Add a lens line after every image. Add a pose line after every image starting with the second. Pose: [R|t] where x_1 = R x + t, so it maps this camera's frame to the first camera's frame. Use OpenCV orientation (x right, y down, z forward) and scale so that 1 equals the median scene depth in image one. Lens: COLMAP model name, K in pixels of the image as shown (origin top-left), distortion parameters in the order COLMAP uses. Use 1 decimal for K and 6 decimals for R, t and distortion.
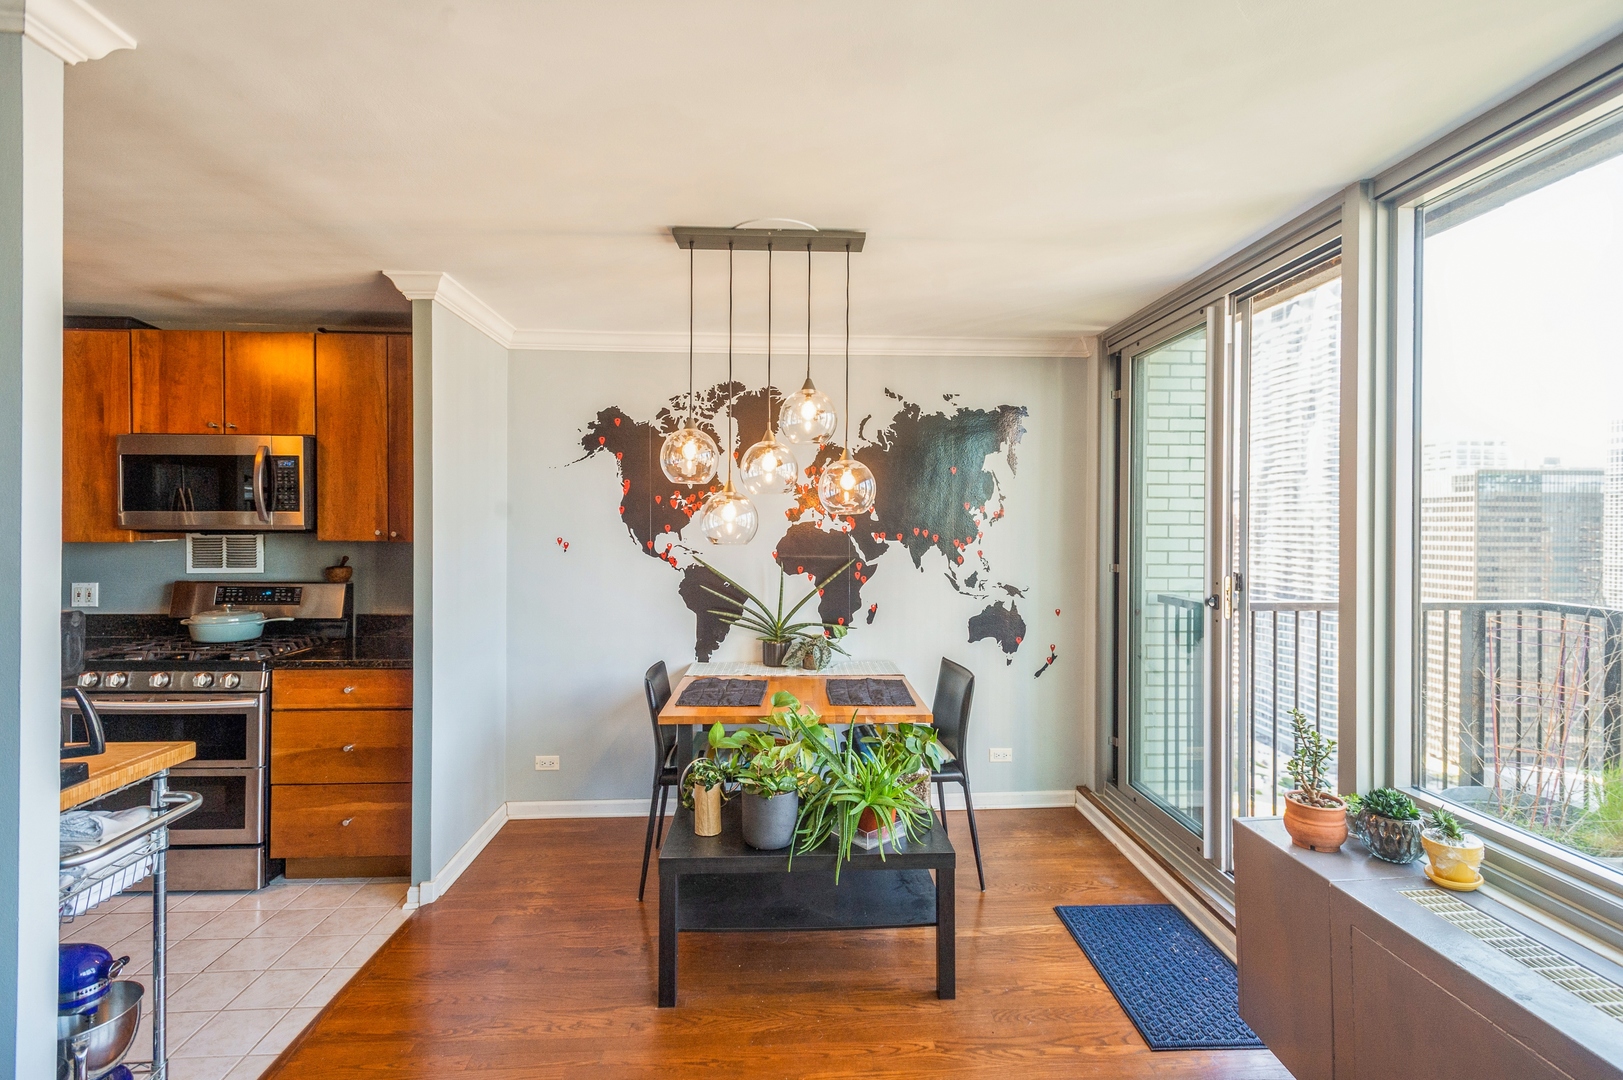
lens RADIAL K [[783.3, 0, 816.6], [0, 783.3, 521.5], [0, 0, 1]] dist [0.022143, -0.008273]
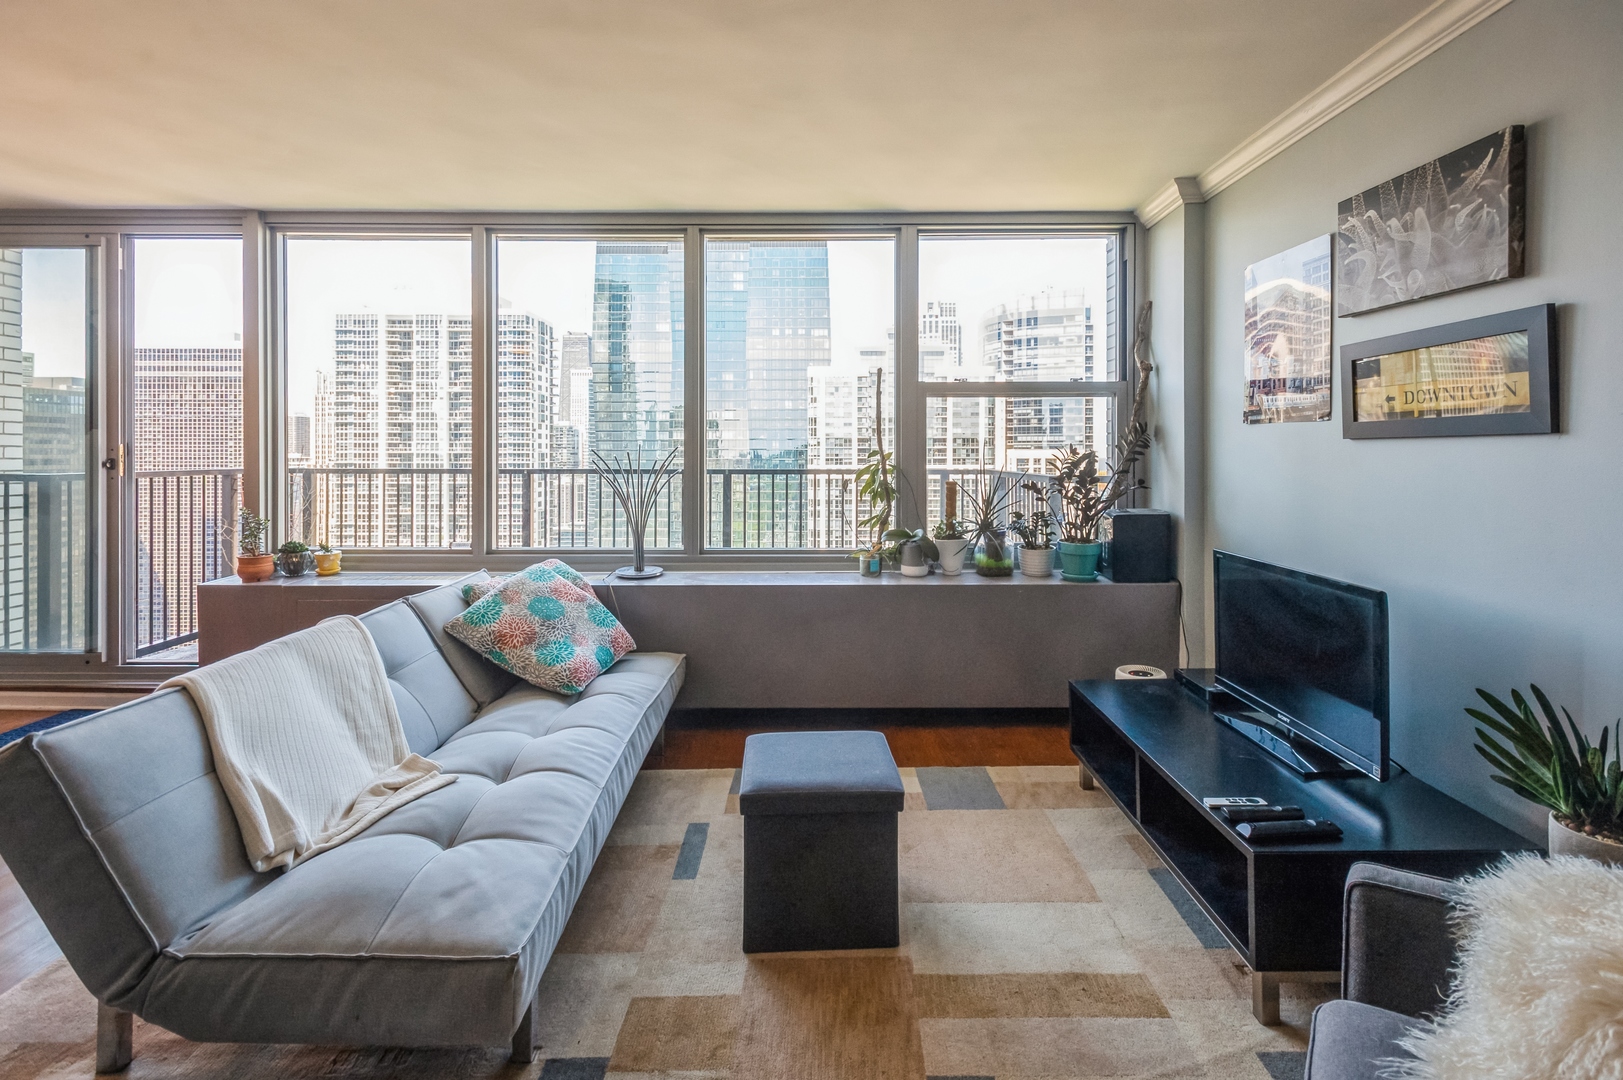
lens RADIAL K [[783.3, 0, 820.2], [0, 783.3, 457.9], [0, 0, 1]] dist [0.022143, -0.008273]
pose [[0.065949, -0.011804, 0.997753, -0.578232], [-0.004738, 0.999915, 0.012143, 0.055438], [-0.997812, -0.005528, 0.065887, -0.210016]]
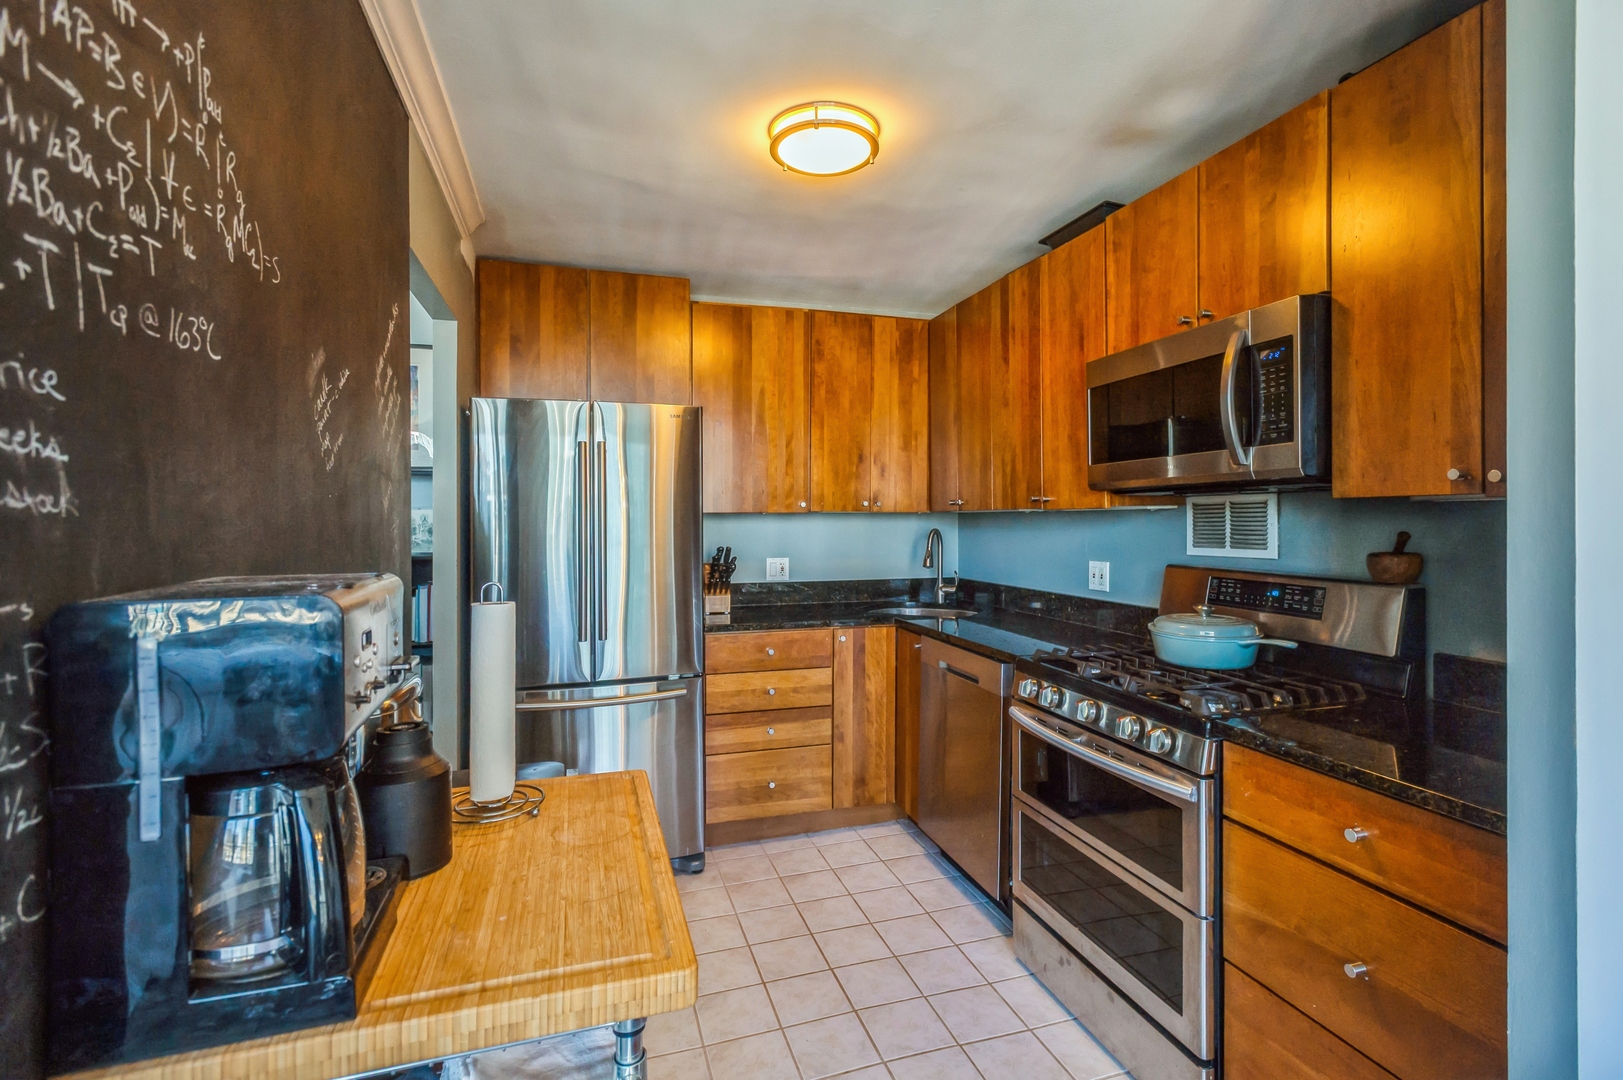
lens RADIAL K [[783.3, 0, 822.6], [0, 783.3, 525.9], [0, 0, 1]] dist [0.022143, -0.008273]
pose [[0.266854, 0.002124, -0.963735, -0.218585], [0.007852, 0.999960, 0.004378, 0.035315], [0.963705, -0.008735, 0.266827, 0.518722]]
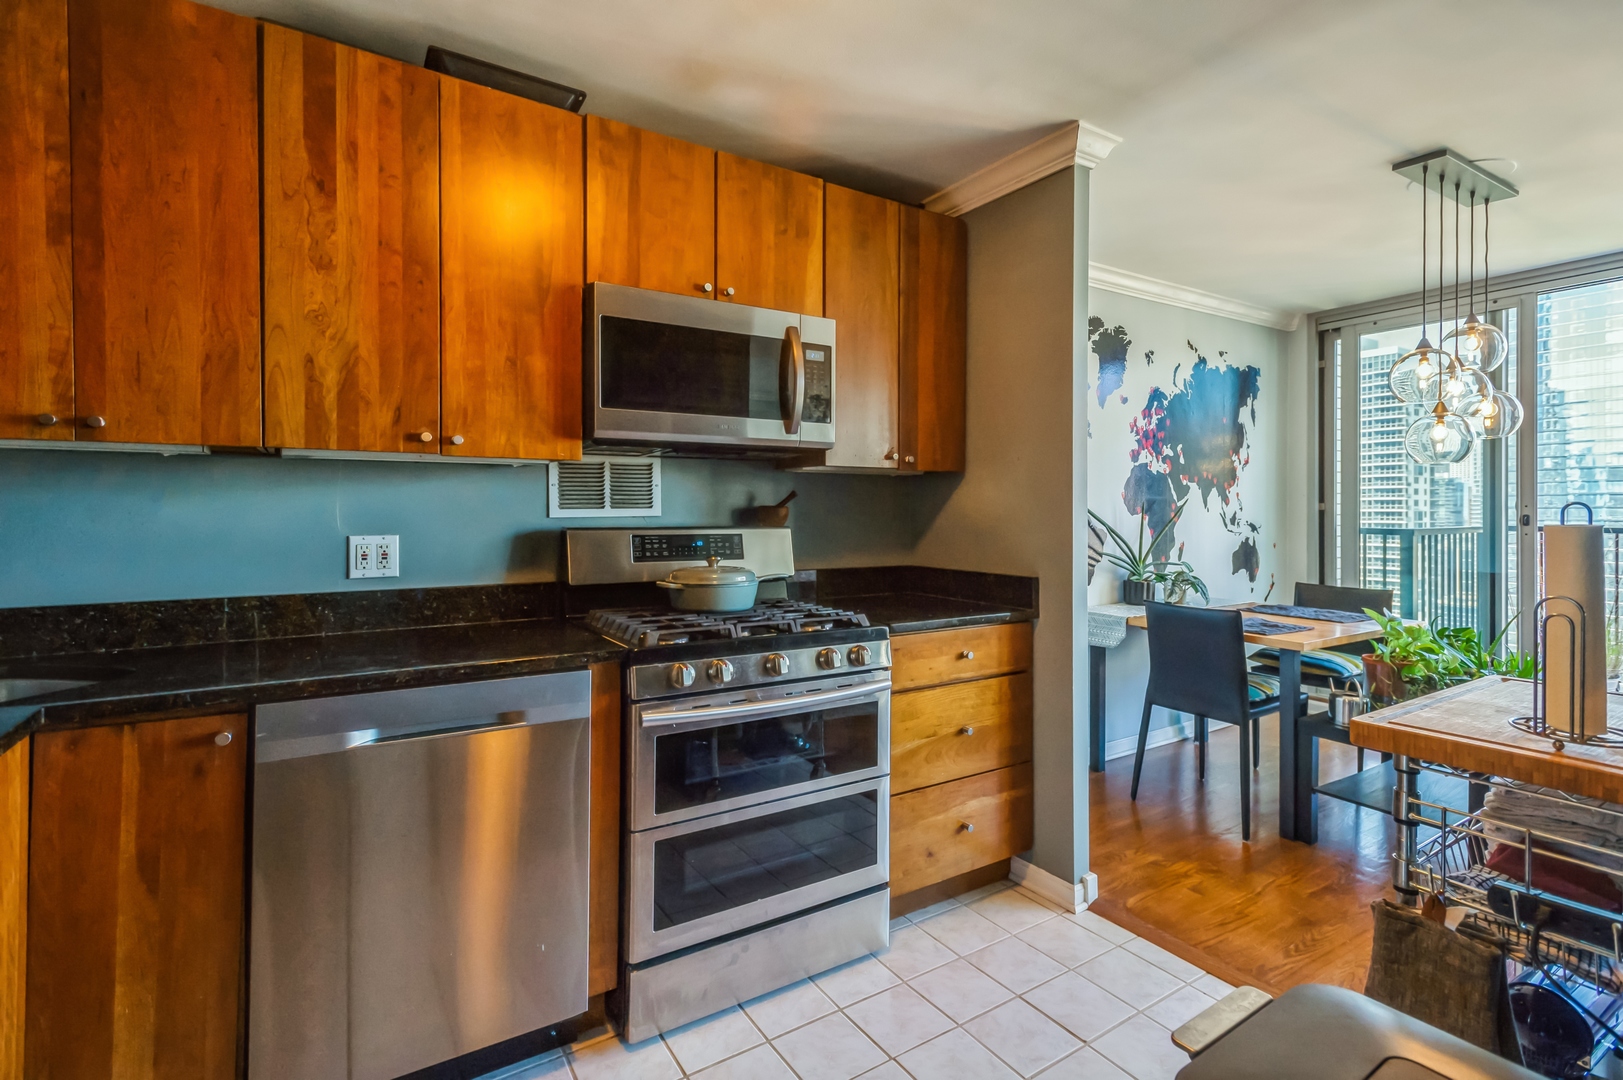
lens RADIAL K [[783.3, 0, 828.6], [0, 783.3, 506.1], [0, 0, 1]] dist [0.022143, -0.008273]
pose [[0.855500, -0.003546, 0.517790, -0.951672], [0.005756, 0.999980, -0.002663, 0.060624], [-0.517771, 0.005258, 0.855503, 0.357763]]
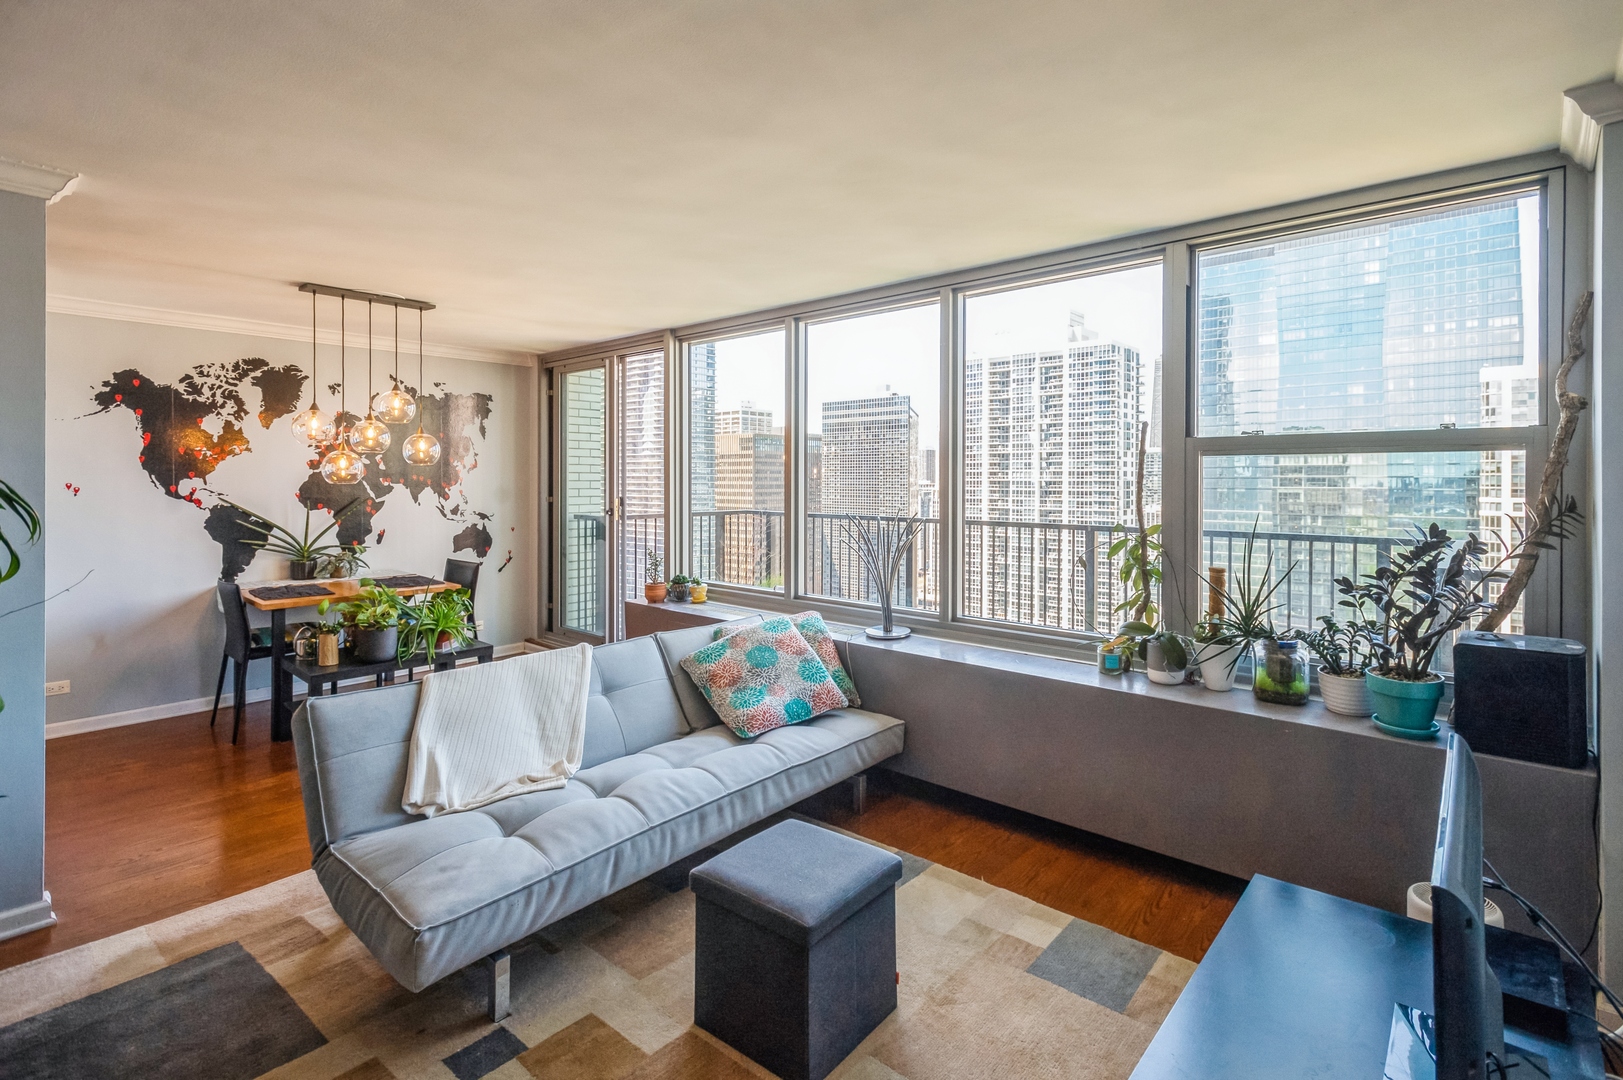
lens RADIAL K [[783.3, 0, 829.1], [0, 783.3, 483.0], [0, 0, 1]] dist [0.022143, -0.008273]
pose [[0.705245, -0.007464, 0.708924, -0.383224], [-0.001807, 0.999922, 0.012326, 0.004719], [-0.708961, -0.009974, 0.705177, -0.587147]]
